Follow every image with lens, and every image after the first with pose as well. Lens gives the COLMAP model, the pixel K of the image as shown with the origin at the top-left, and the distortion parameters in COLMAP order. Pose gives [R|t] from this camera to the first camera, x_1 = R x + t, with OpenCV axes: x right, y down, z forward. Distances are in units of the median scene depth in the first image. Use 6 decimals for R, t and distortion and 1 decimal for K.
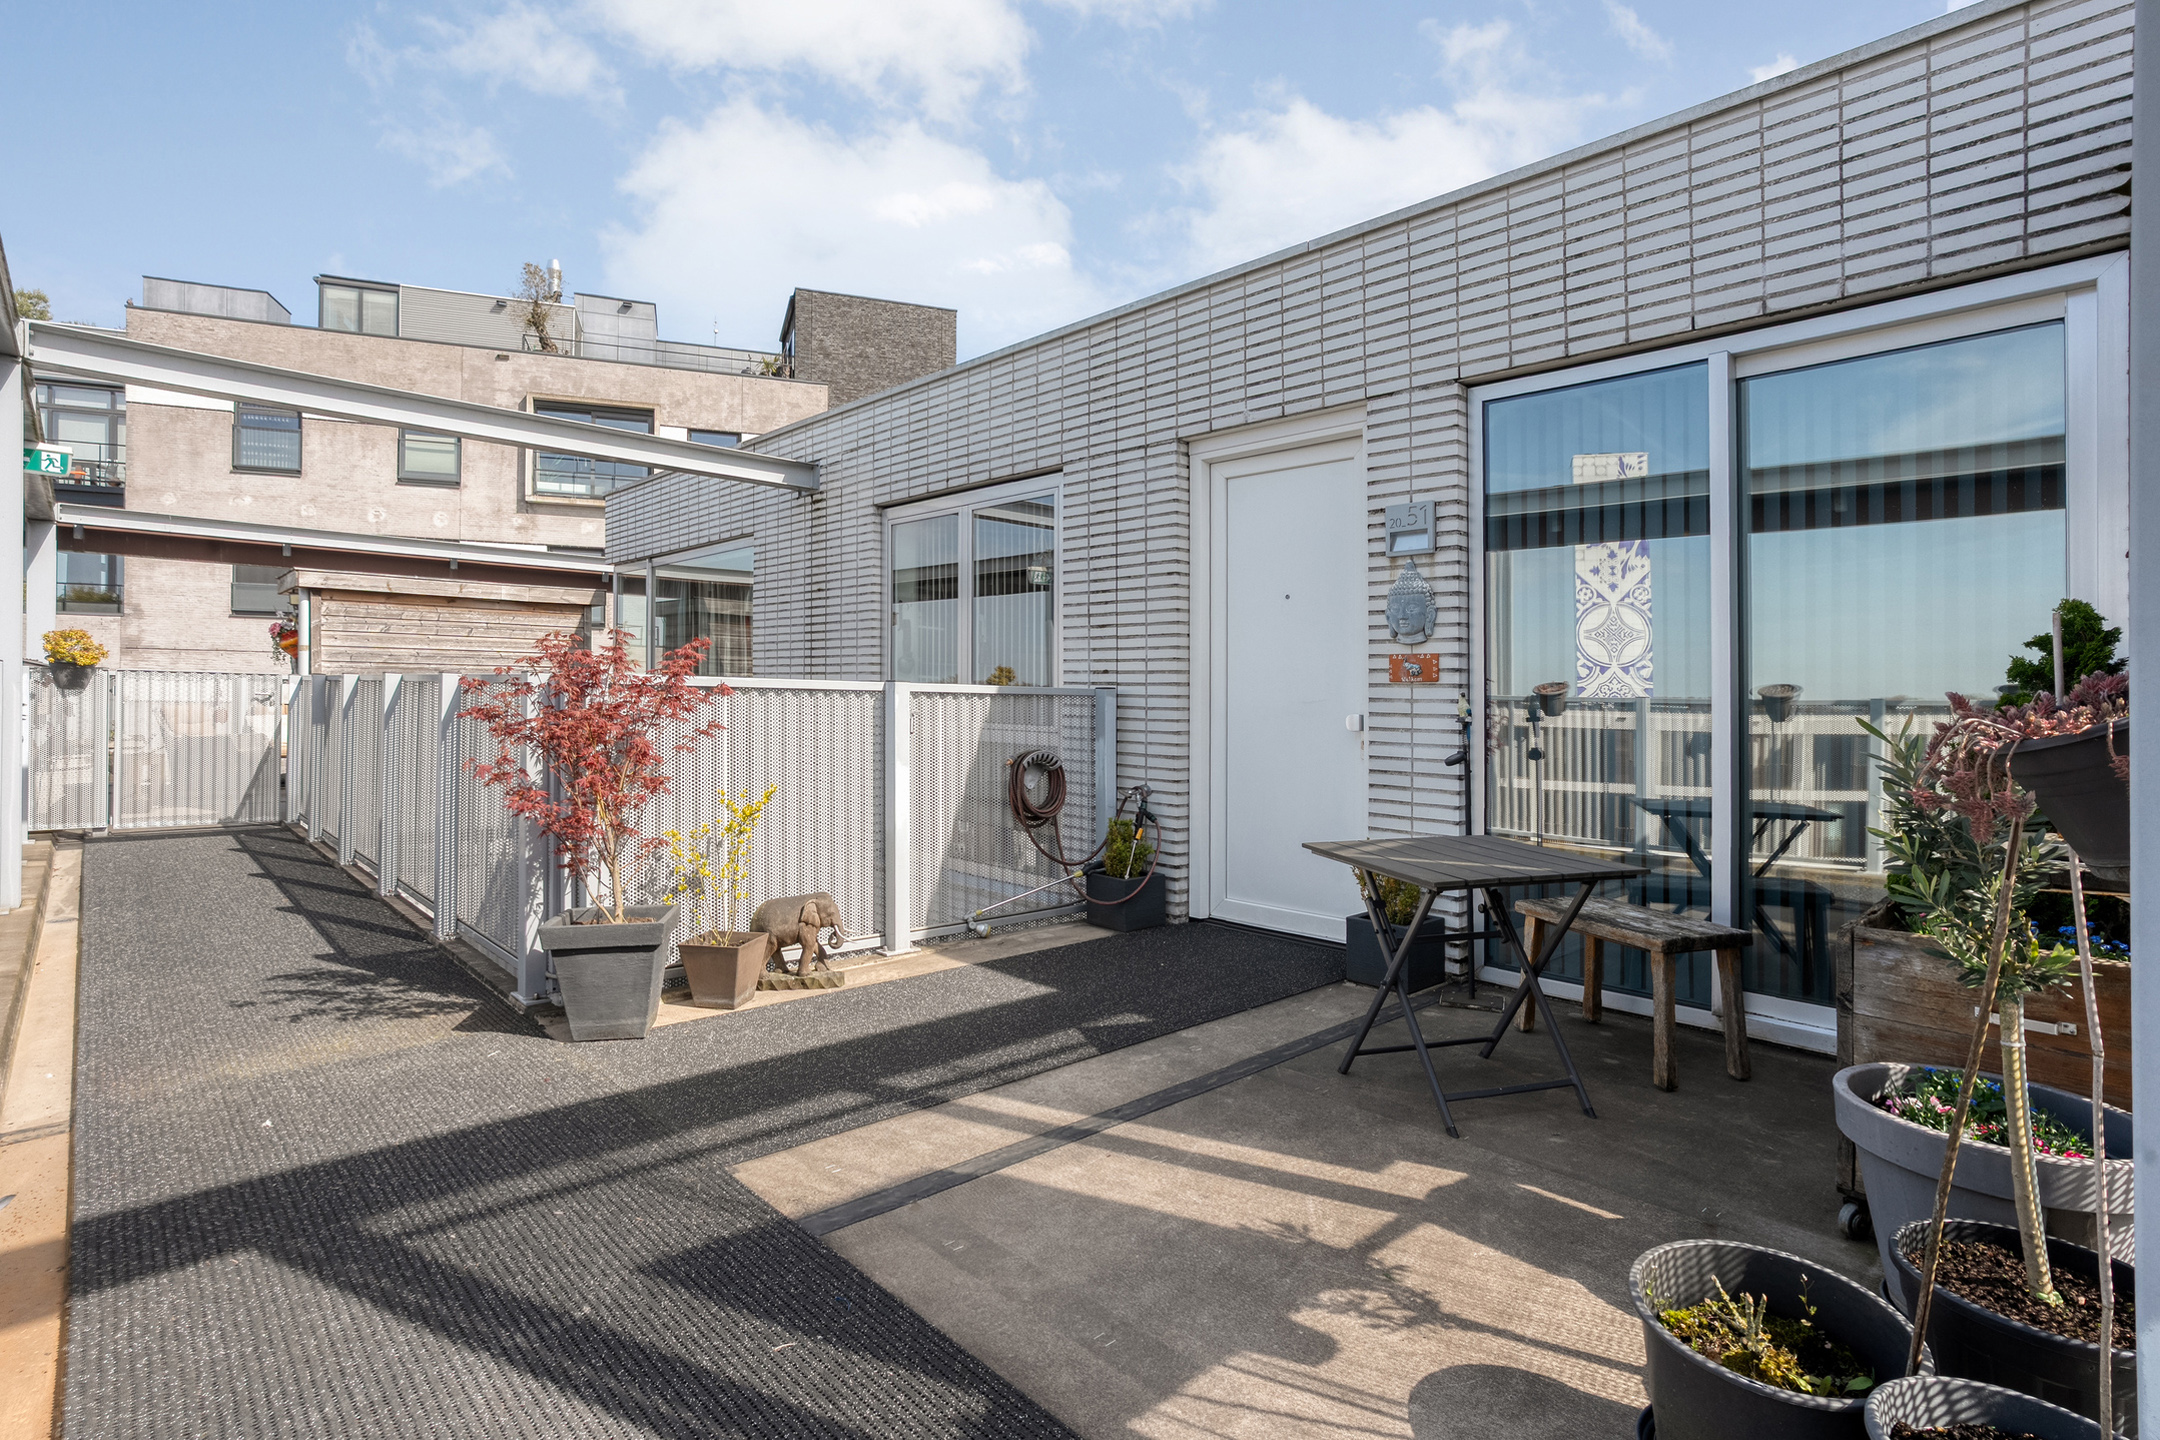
lens RADIAL K [[1056.4, 0, 1088.0], [0, 1056.4, 696.0], [0, 0, 1]] dist [0.000481, 0.000303]
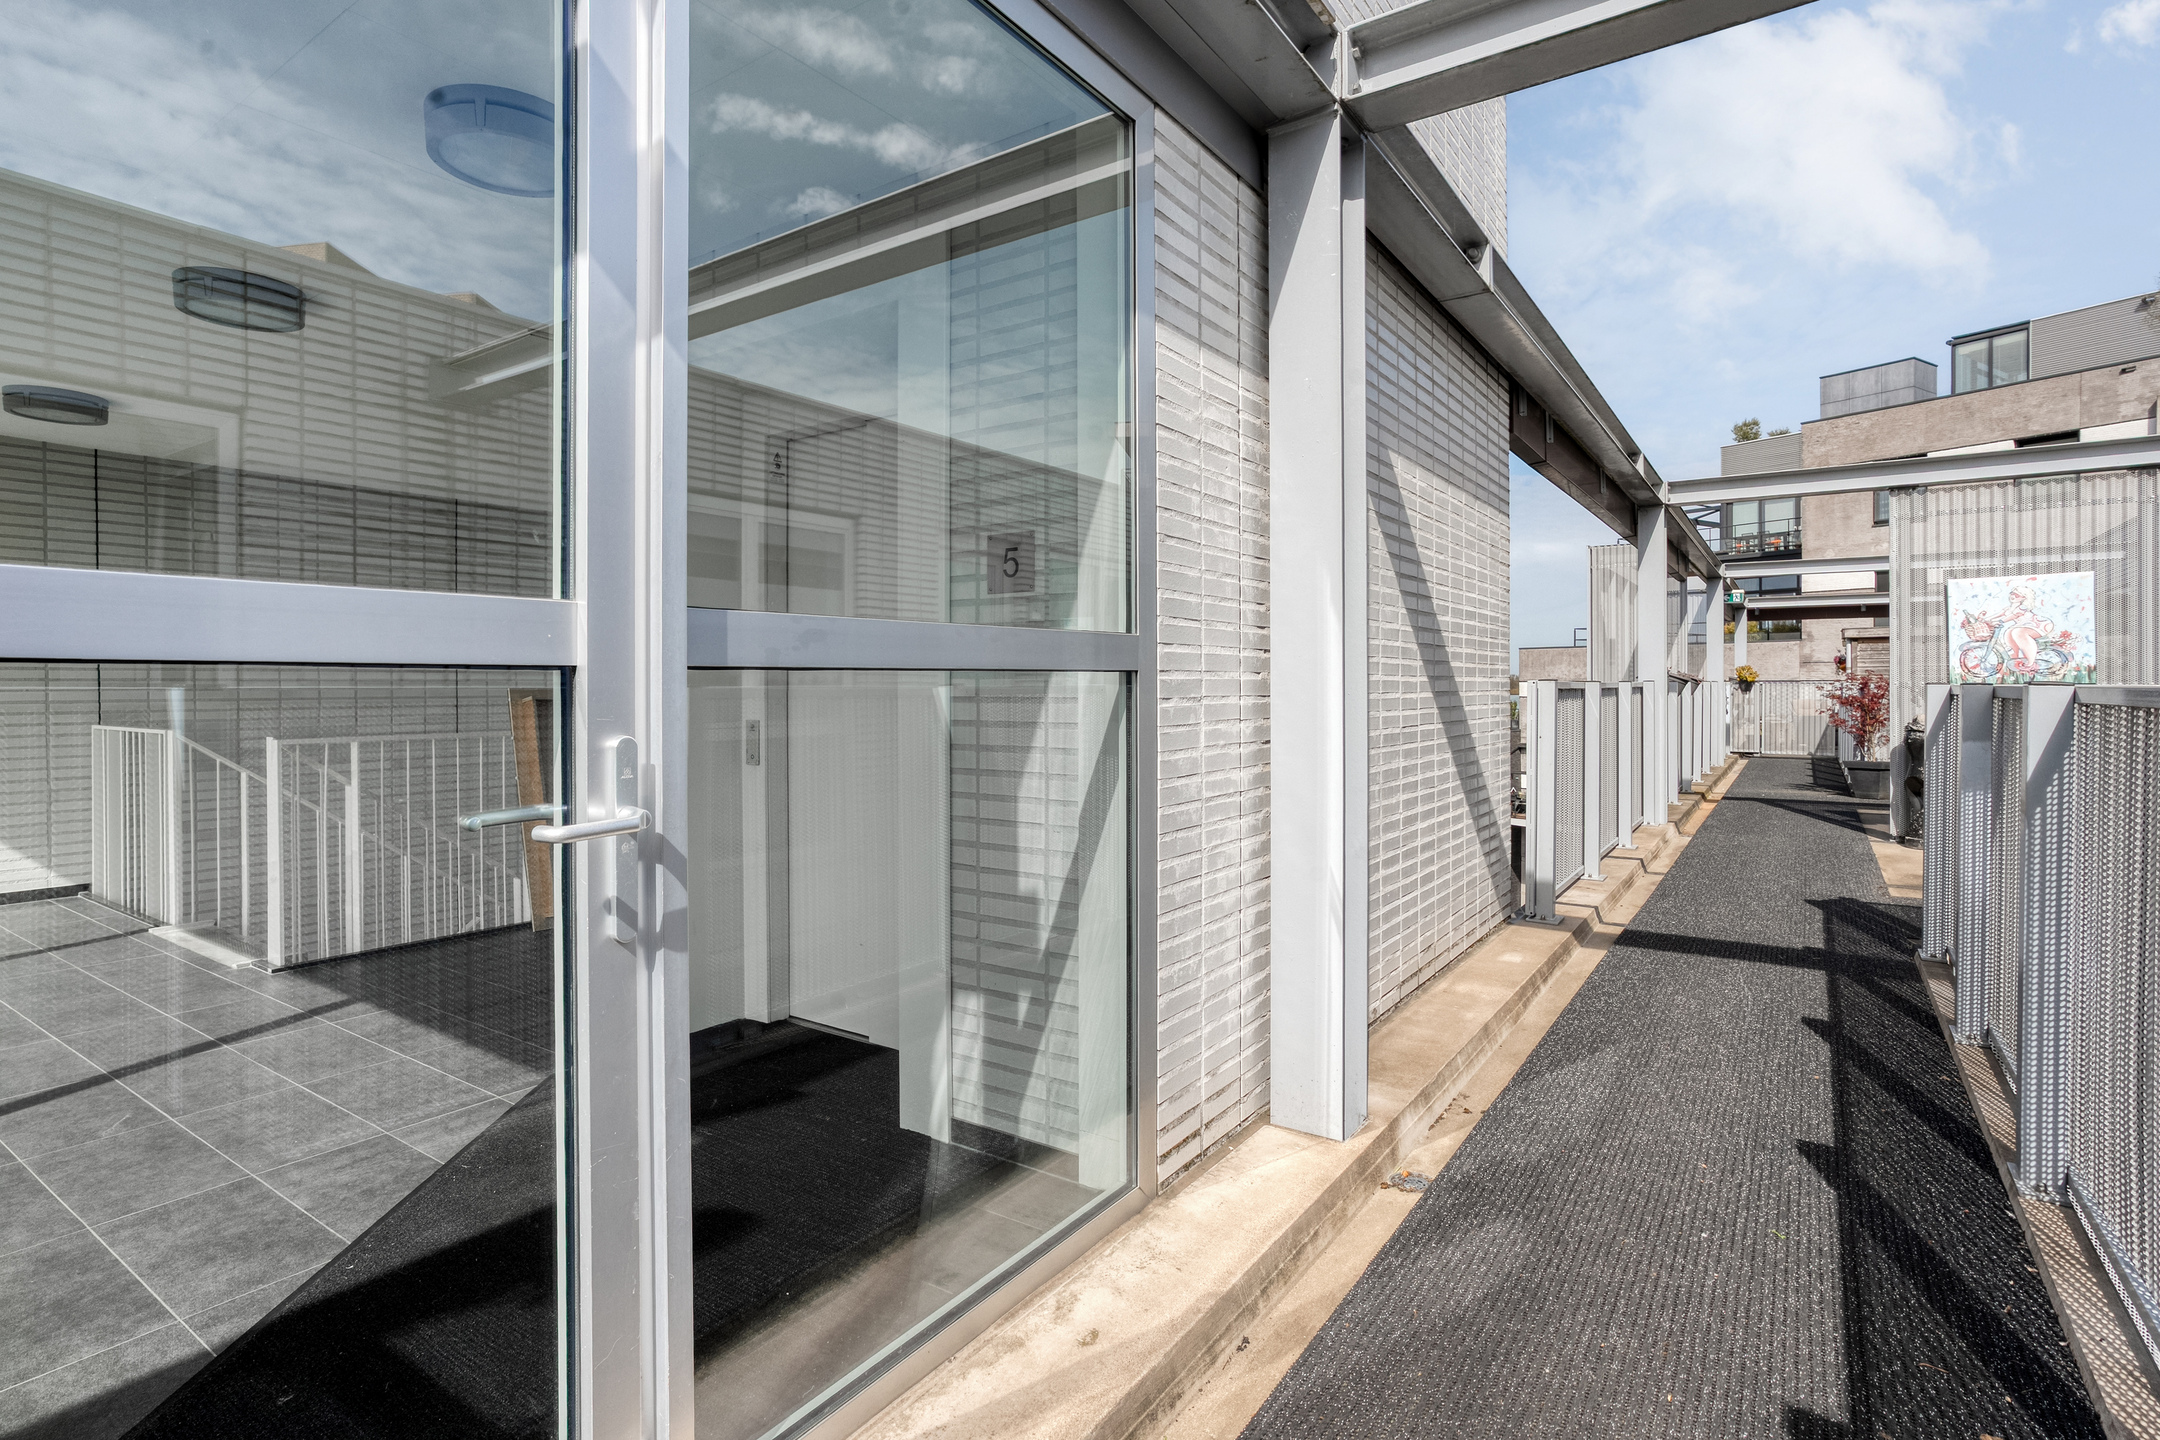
lens RADIAL K [[1056.4, 0, 1088.0], [0, 1056.4, 696.0], [0, 0, 1]] dist [0.000481, 0.000303]
pose [[0.214643, -0.004563, -0.976682, 0.256986], [0.003589, 0.999986, -0.003883, 0.001844], [0.976686, -0.002672, 0.214656, -0.233800]]
